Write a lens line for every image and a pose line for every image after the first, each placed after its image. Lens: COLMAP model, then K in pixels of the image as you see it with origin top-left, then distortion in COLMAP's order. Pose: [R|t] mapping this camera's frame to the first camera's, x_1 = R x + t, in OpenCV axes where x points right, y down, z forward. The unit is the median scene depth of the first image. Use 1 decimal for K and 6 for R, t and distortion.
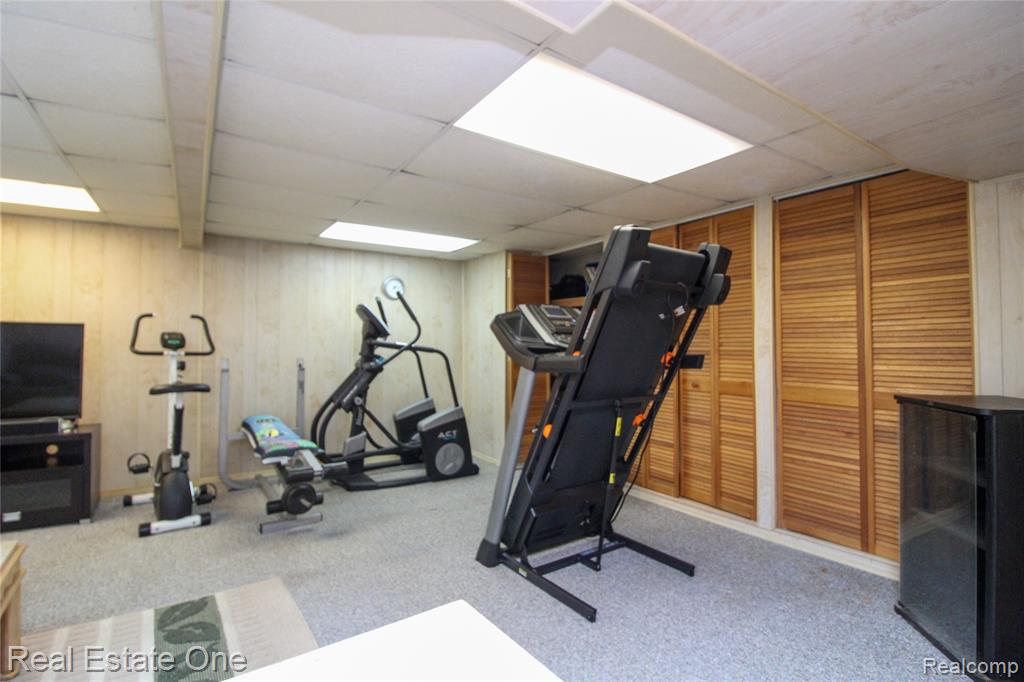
lens RADIAL K [[474.7, 0, 508.3], [0, 474.7, 328.9], [0, 0, 1]] dist [-0.000122, -0.014223]
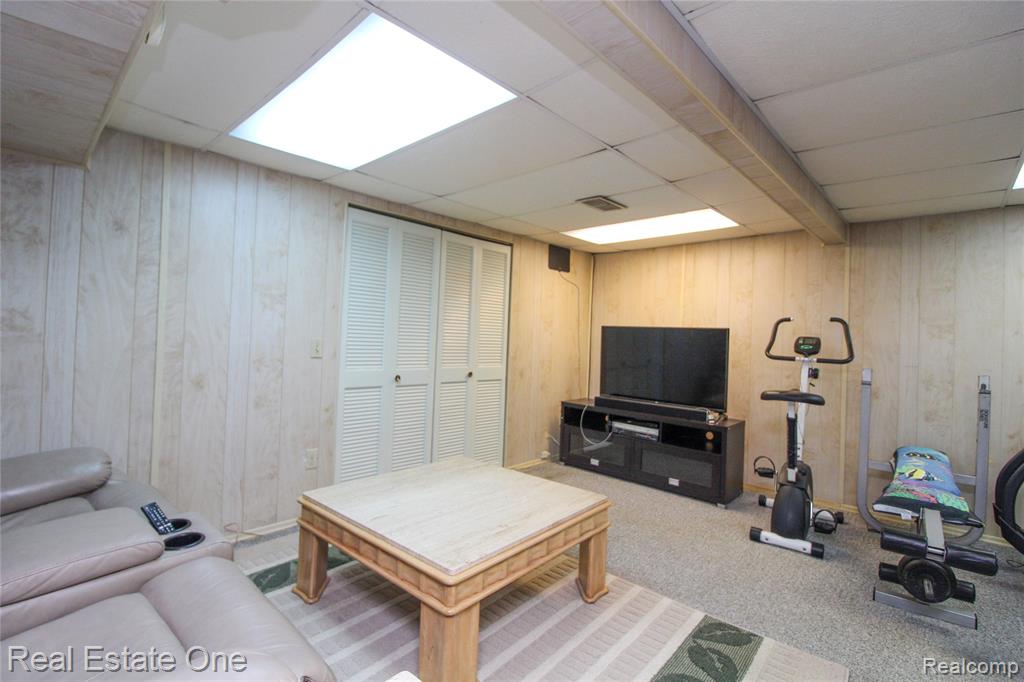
lens RADIAL K [[474.7, 0, 508.3], [0, 474.7, 328.9], [0, 0, 1]] dist [-0.000122, -0.014223]
pose [[0.224001, -0.014813, -0.974476, 0.084371], [-0.003484, 0.999866, -0.015999, 0.009809], [0.974583, 0.006979, 0.223919, 0.244078]]
